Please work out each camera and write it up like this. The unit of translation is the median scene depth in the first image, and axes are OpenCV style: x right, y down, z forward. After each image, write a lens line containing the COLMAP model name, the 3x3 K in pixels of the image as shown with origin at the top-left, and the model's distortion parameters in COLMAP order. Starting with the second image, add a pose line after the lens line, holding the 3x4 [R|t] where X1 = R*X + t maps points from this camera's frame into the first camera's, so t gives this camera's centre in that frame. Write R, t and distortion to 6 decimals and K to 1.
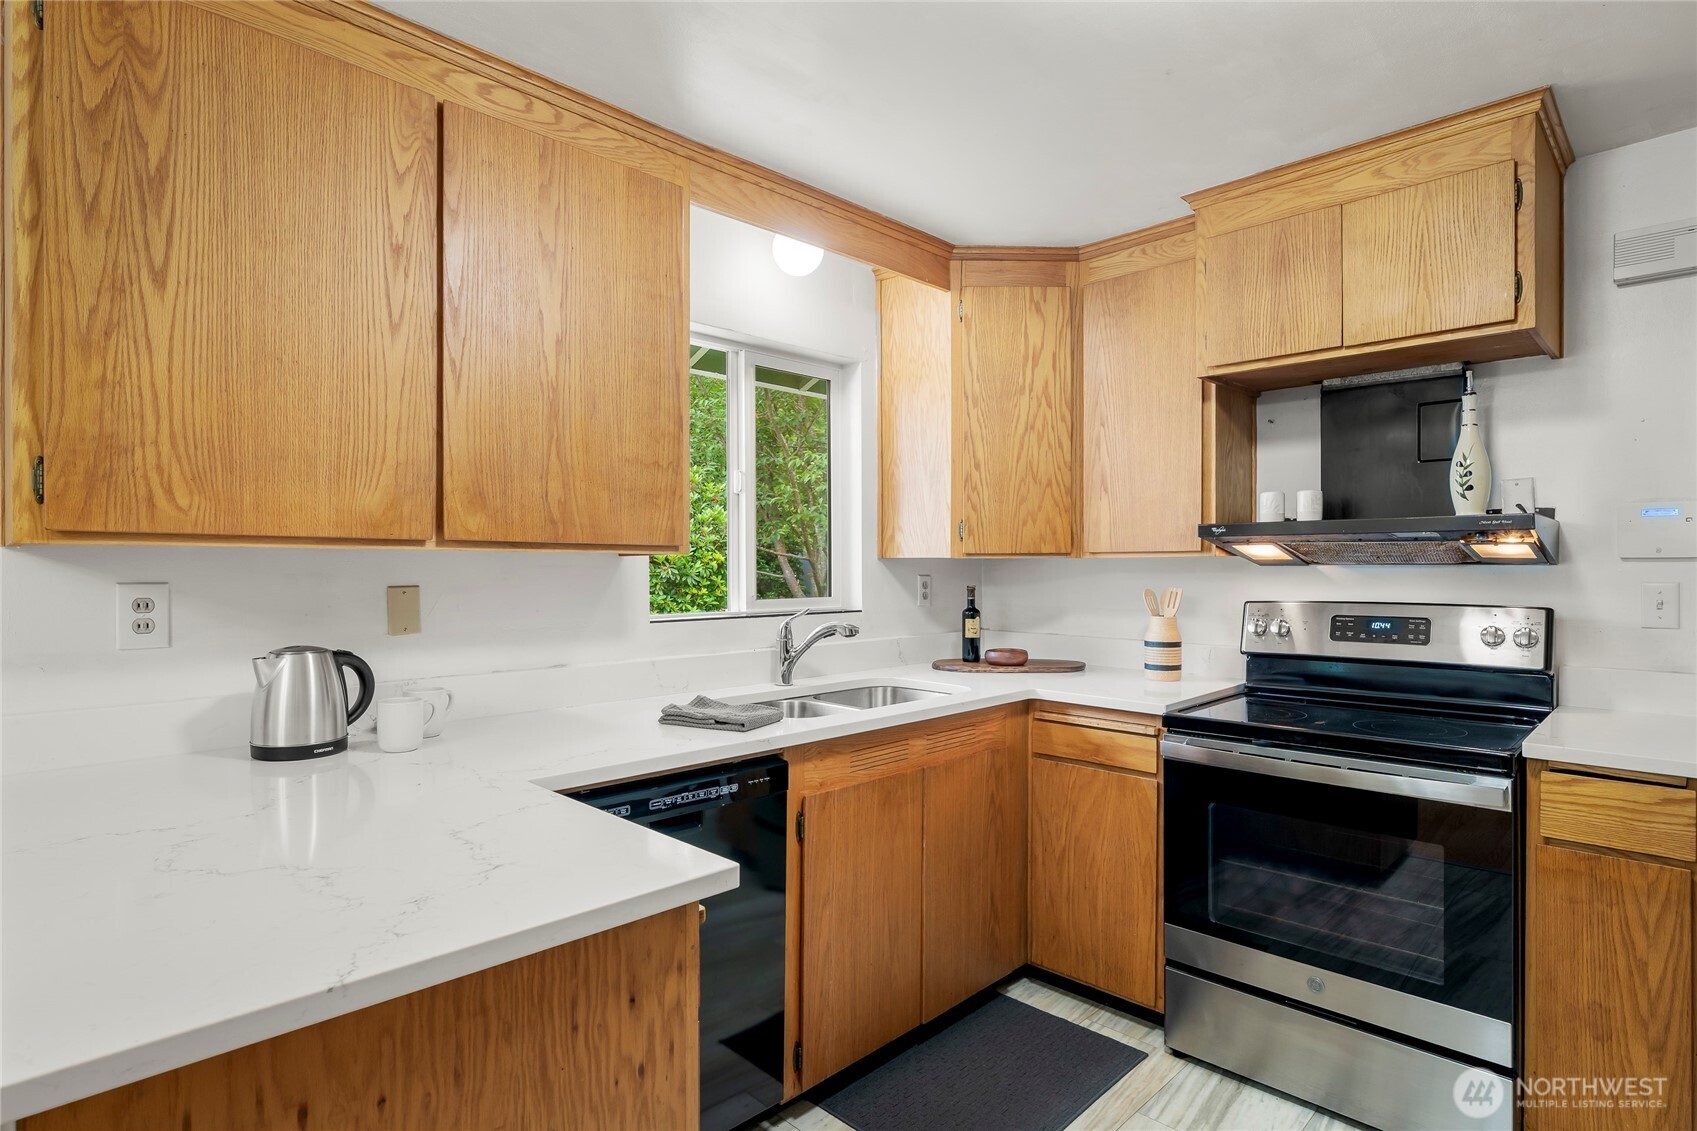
lens RADIAL K [[888.4, 0, 848.5], [0, 888.4, 577.3], [0, 0, 1]] dist [-0.001652, -0.000089]
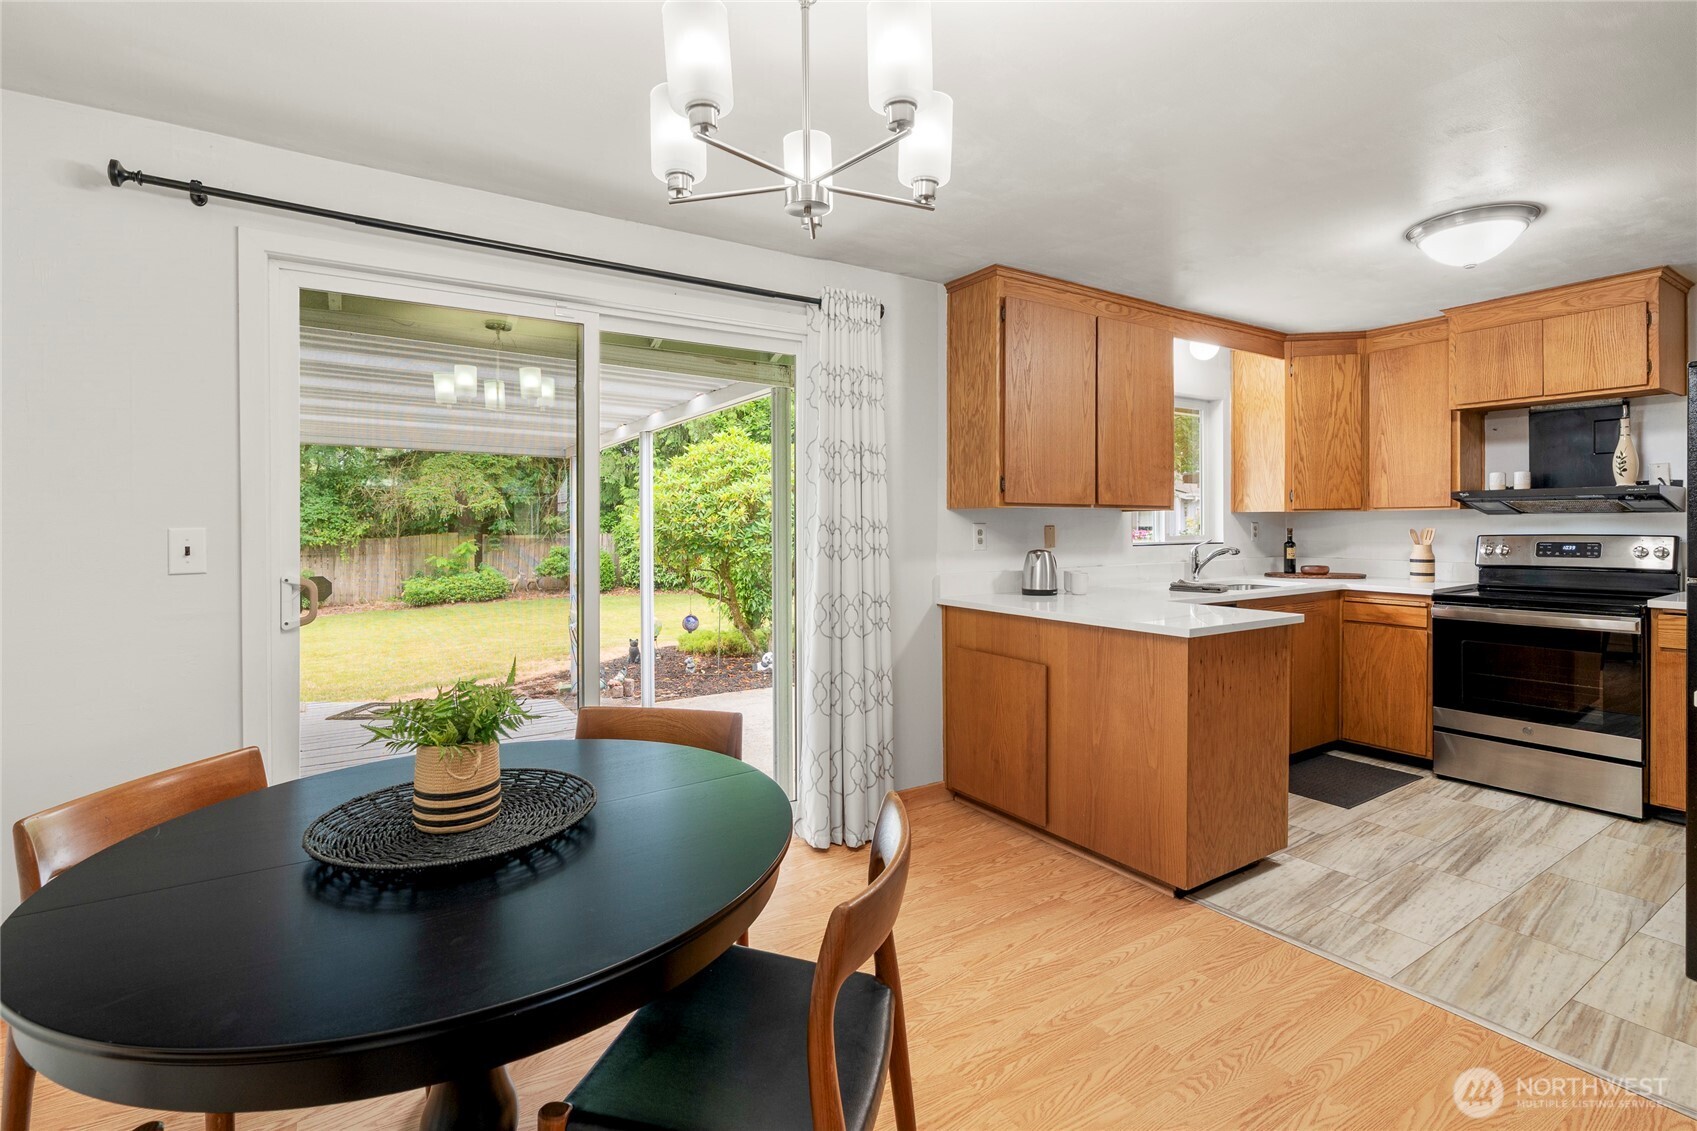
lens RADIAL K [[800.6, 0, 848.6], [0, 800.6, 534.8], [0, 0, 1]] dist [-0.001093, 0.000341]
pose [[0.977768, -0.002162, -0.209676, -0.450695], [0.002128, 0.999998, -0.000384, 0.025658], [0.209677, -0.000071, 0.977771, -0.824837]]
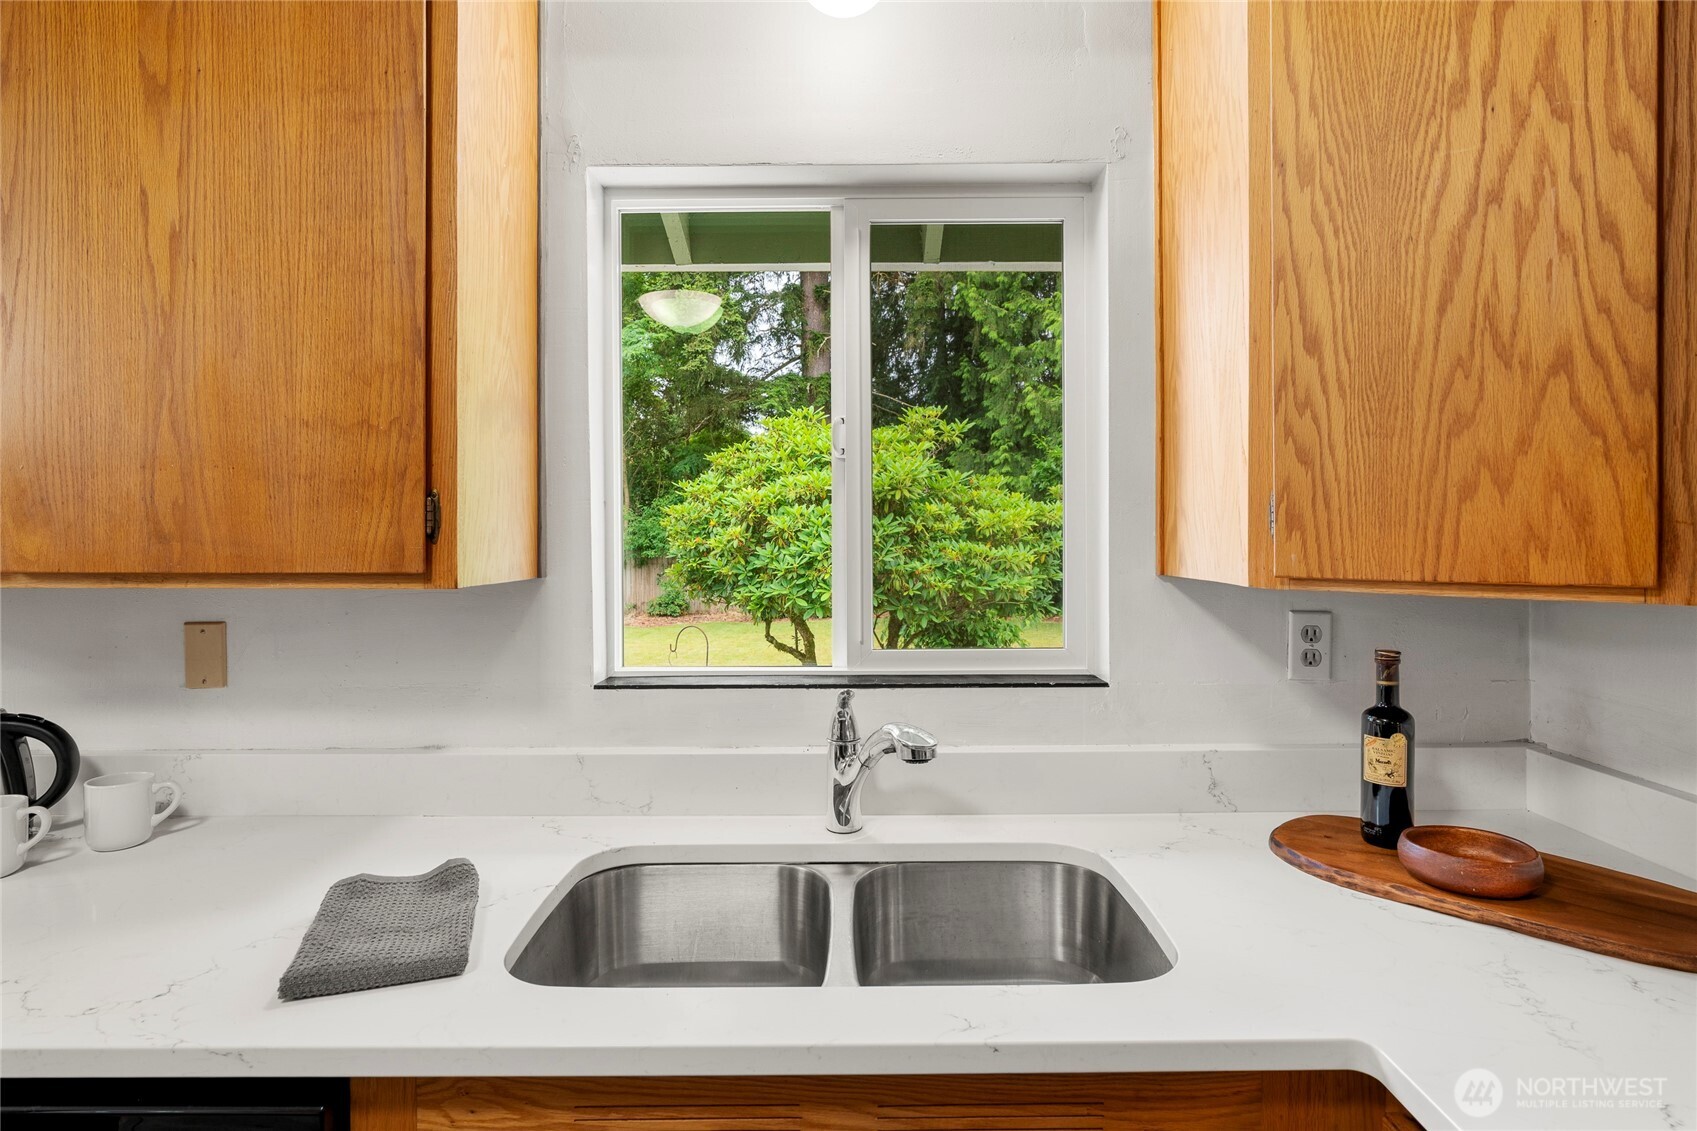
lens RADIAL K [[883.1, 0, 847.9], [0, 883.1, 540.5], [0, 0, 1]] dist [0.000010, 0.000513]
pose [[0.698336, 0.003881, -0.715760, 0.310762], [-0.004552, 0.999989, 0.000981, -0.048025], [0.715756, 0.002573, 0.698346, 0.686018]]
